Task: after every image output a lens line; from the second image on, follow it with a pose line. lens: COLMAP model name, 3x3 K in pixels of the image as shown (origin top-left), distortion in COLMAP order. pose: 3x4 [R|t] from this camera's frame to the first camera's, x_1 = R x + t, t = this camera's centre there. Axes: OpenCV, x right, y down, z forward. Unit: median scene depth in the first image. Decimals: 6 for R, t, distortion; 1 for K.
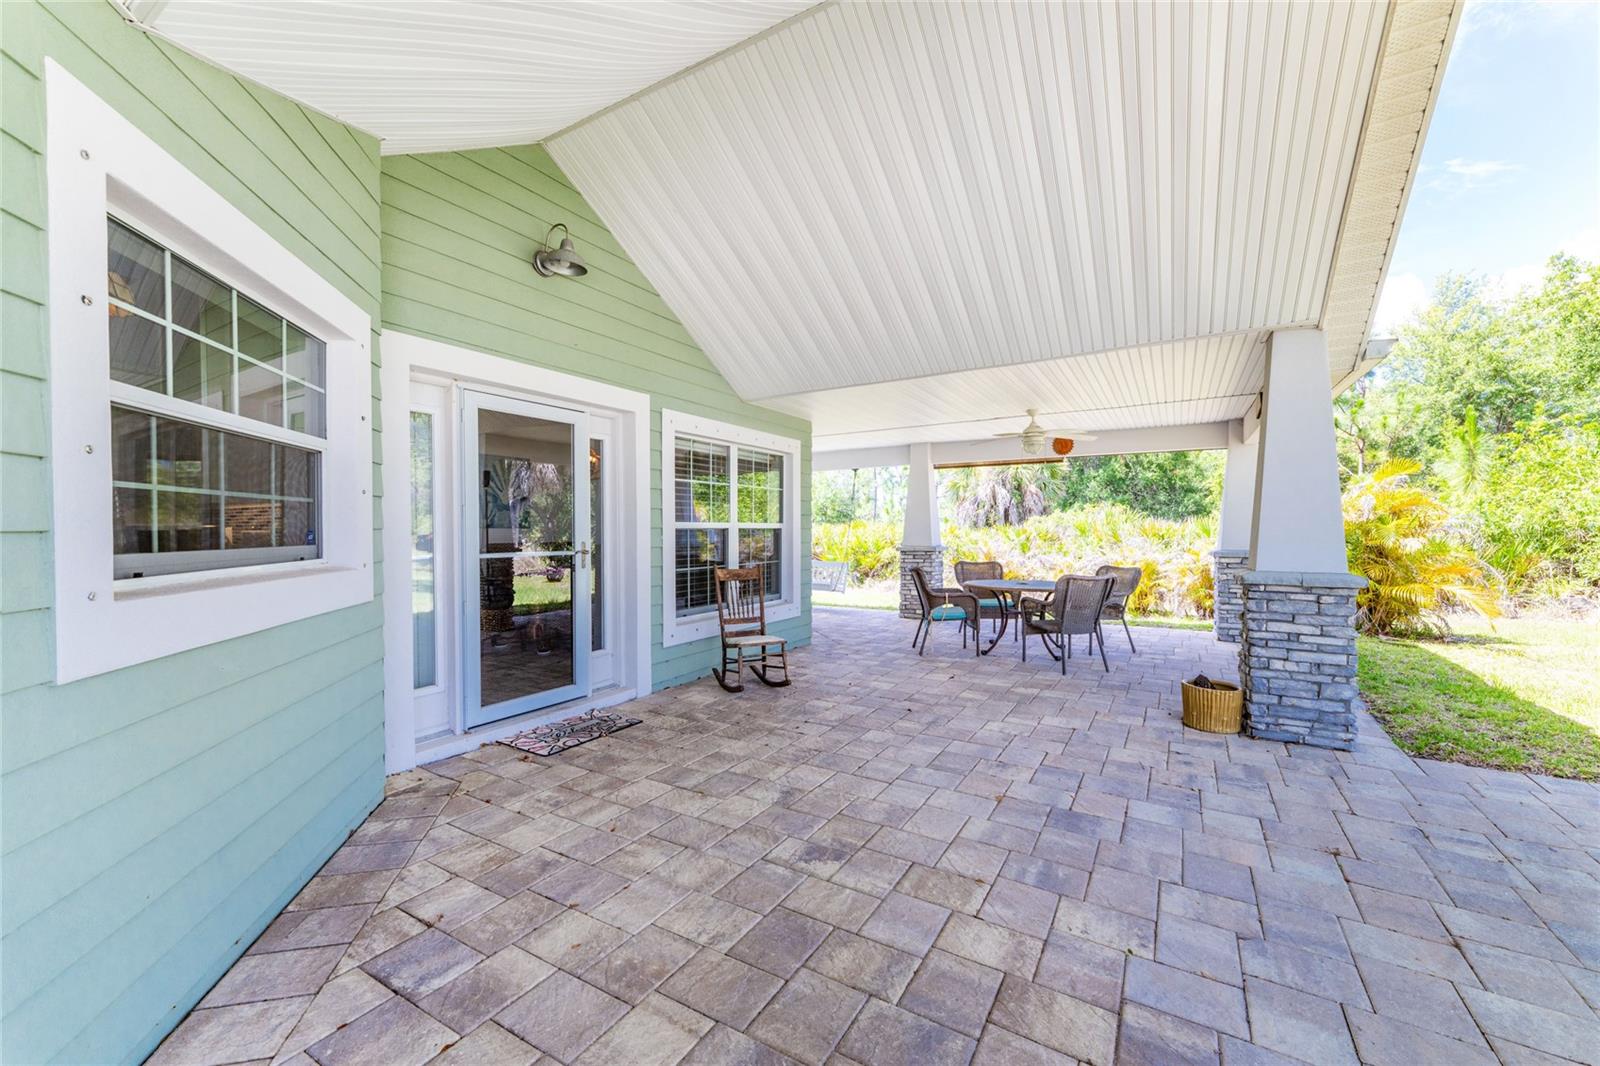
lens RADIAL K [[633.5, 0, 792.5], [0, 633.5, 537.5], [0, 0, 1]] dist [0.000436, 0.000076]
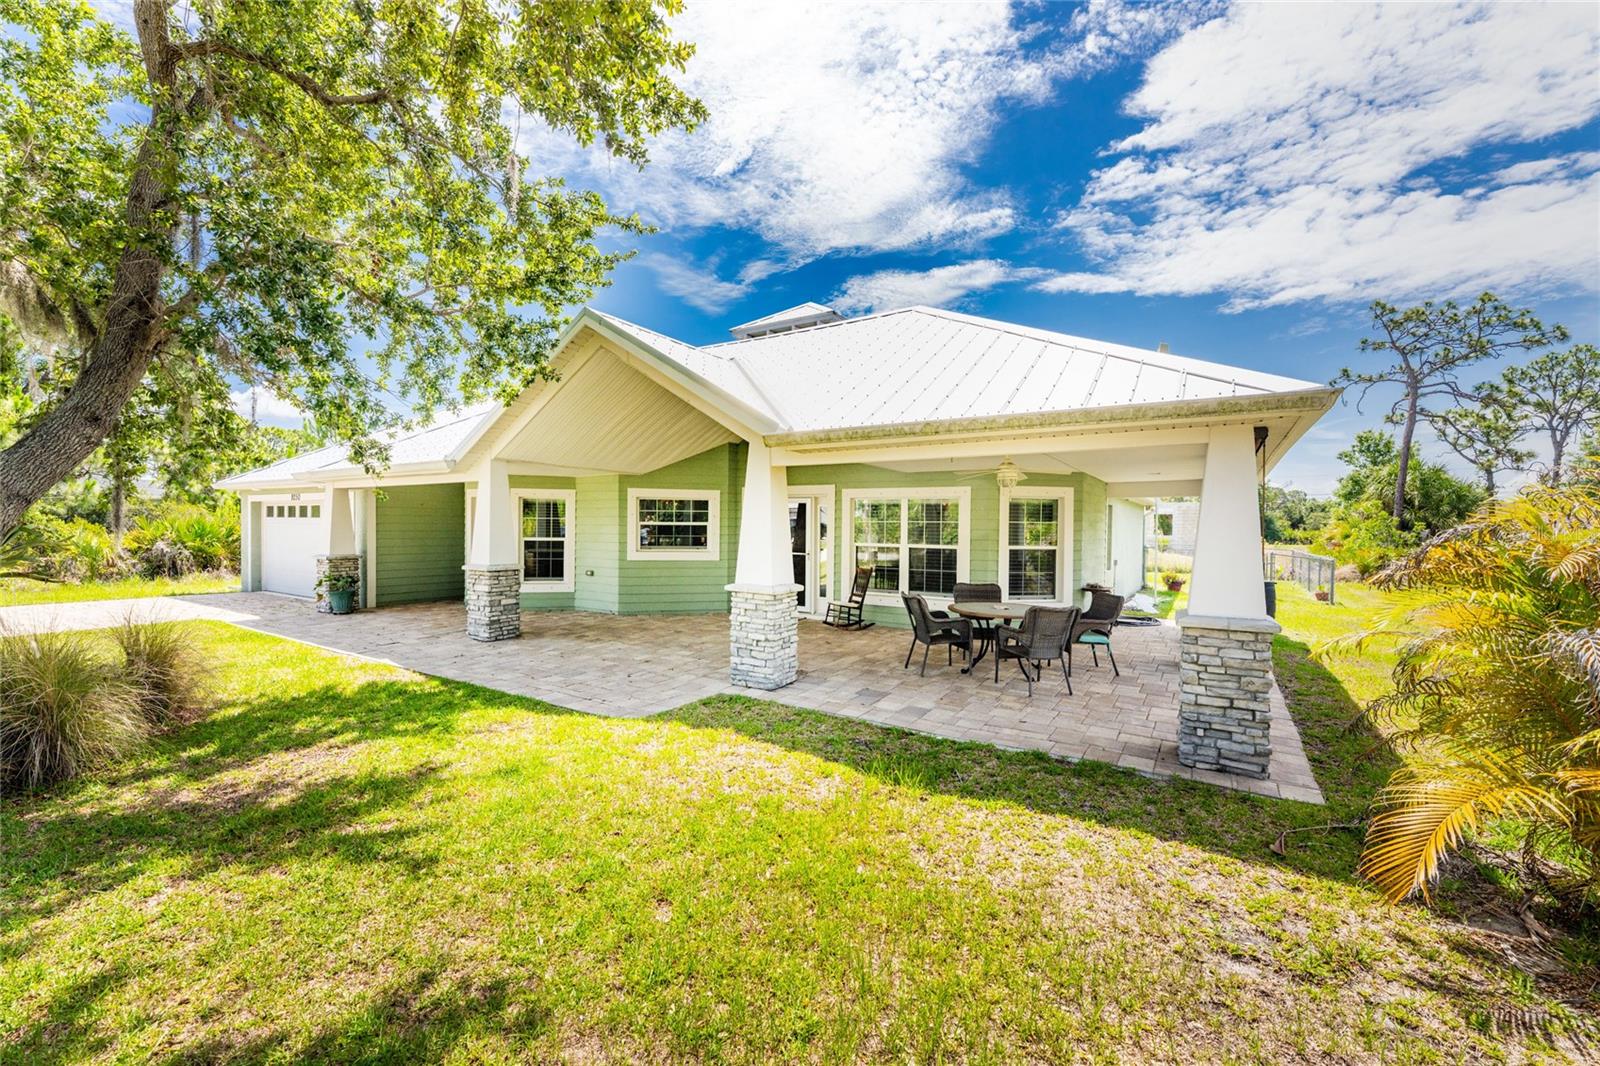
lens RADIAL K [[662.1, 0, 800.0], [0, 662.1, 533.0], [0, 0, 1]] dist [0.002078, -0.000048]
pose [[-0.012420, 0.012469, -0.999845, 3.234619], [-0.025770, 0.999586, 0.012786, -0.130274], [0.999591, 0.025925, -0.012094, 1.460843]]
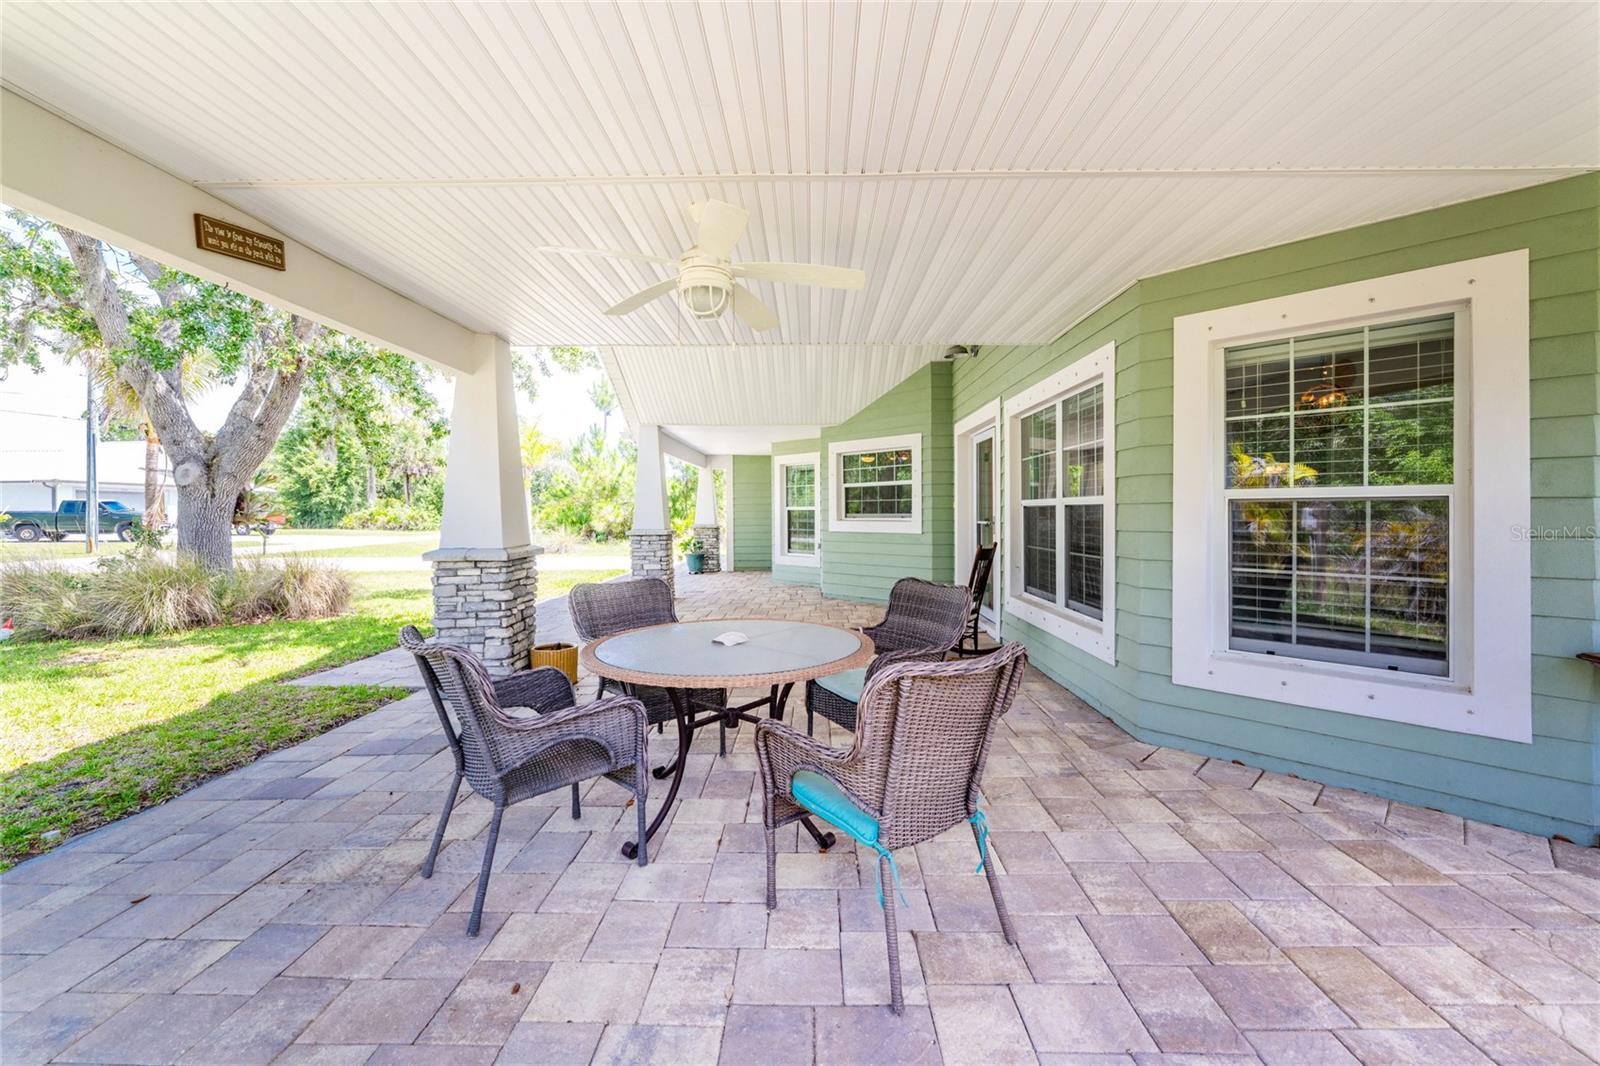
lens RADIAL K [[662.1, 0, 800.0], [0, 662.1, 533.0], [0, 0, 1]] dist [0.002078, -0.000048]
pose [[-0.868111, 0.022137, -0.495876, 1.174509], [0.000568, 0.999049, 0.043607, -0.029858], [0.496370, 0.037574, -0.867298, 3.052105]]
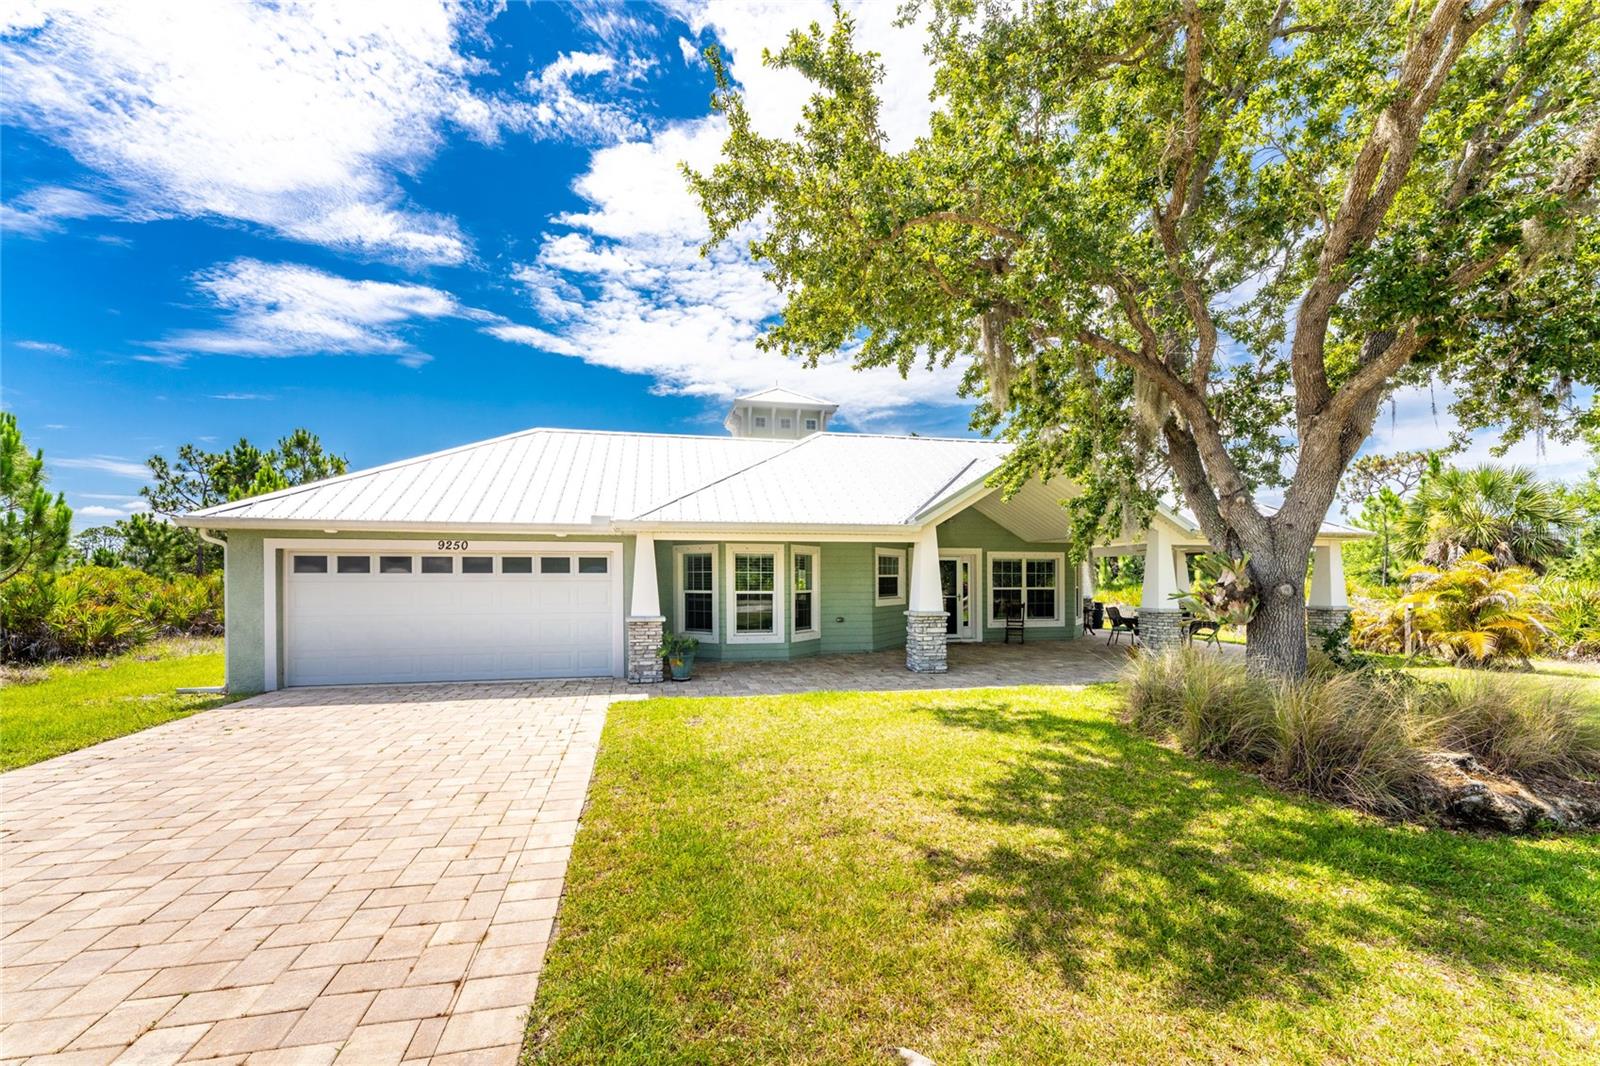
lens RADIAL K [[654.3, 0, 797.0], [0, 654.3, 578.3], [0, 0, 1]] dist [-0.000131, -0.000309]
pose [[0.699008, 0.001062, -0.715113, 2.340719], [-0.010668, 0.999903, -0.008942, -0.052665], [0.715034, 0.013879, 0.698952, -3.043866]]
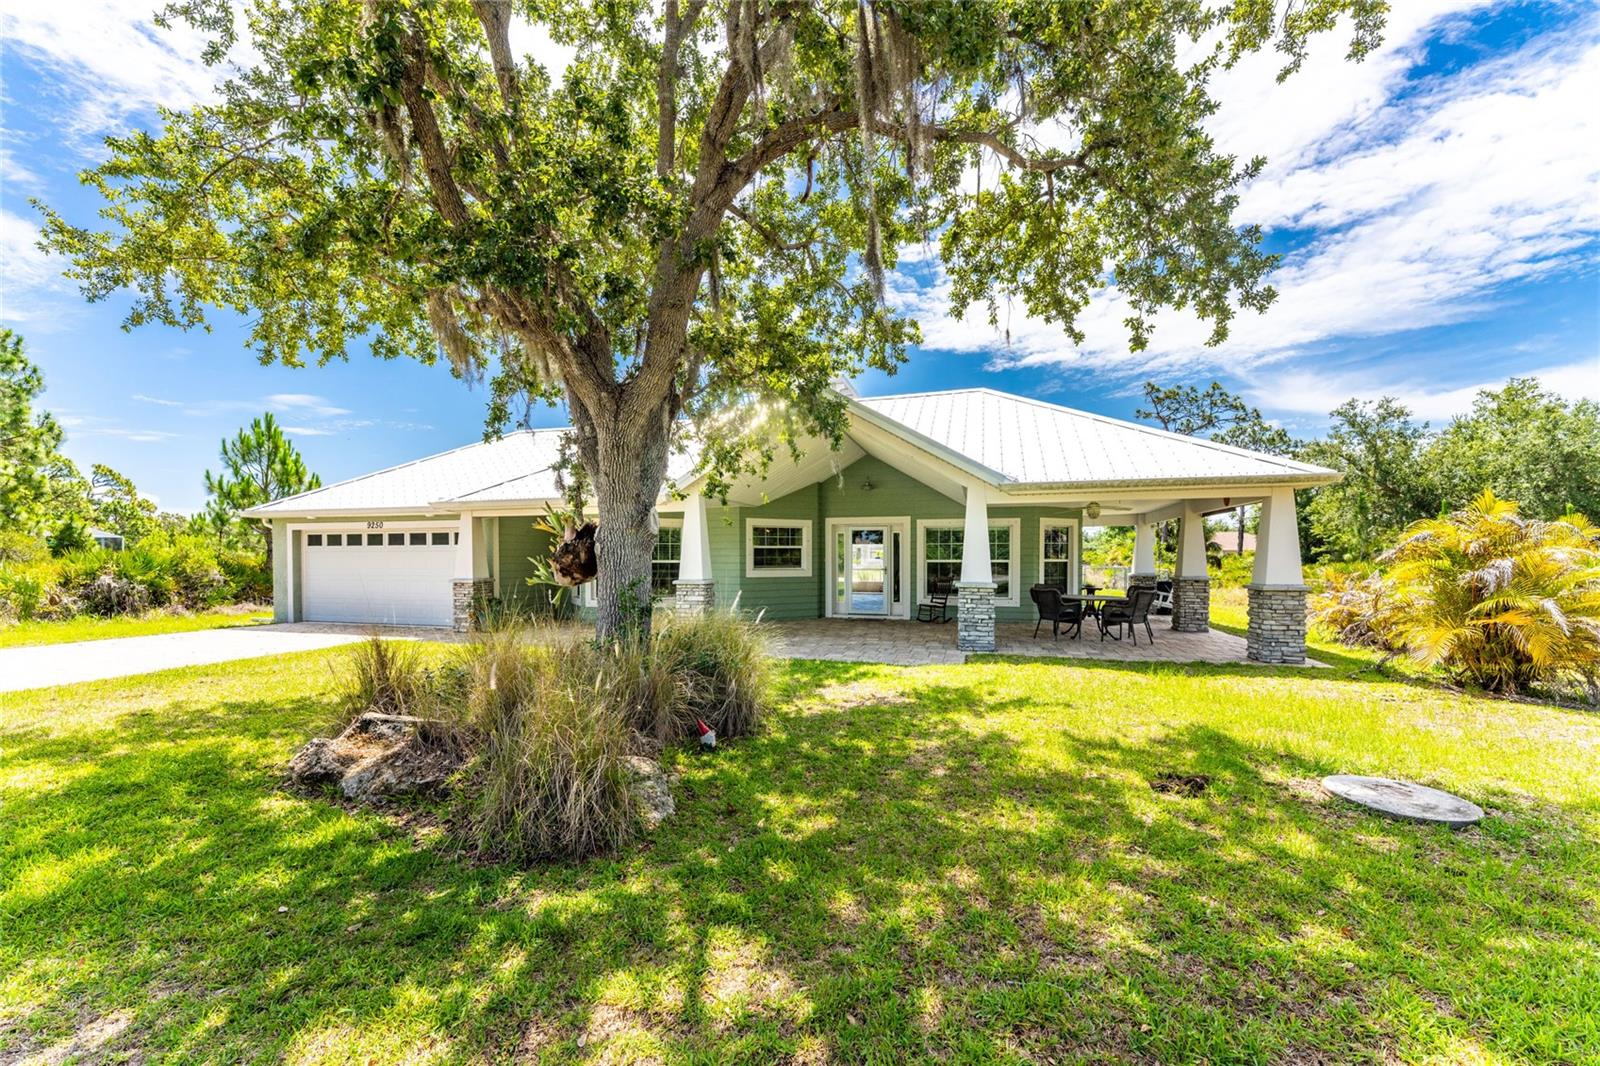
lens RADIAL K [[646.5, 0, 804.6], [0, 646.5, 574.4], [0, 0, 1]] dist [-0.000380, -0.000054]
pose [[0.275307, 0.026752, -0.960984, 3.887651], [-0.013586, 0.999621, 0.023935, -0.037243], [0.961260, 0.006466, 0.275566, -0.381962]]
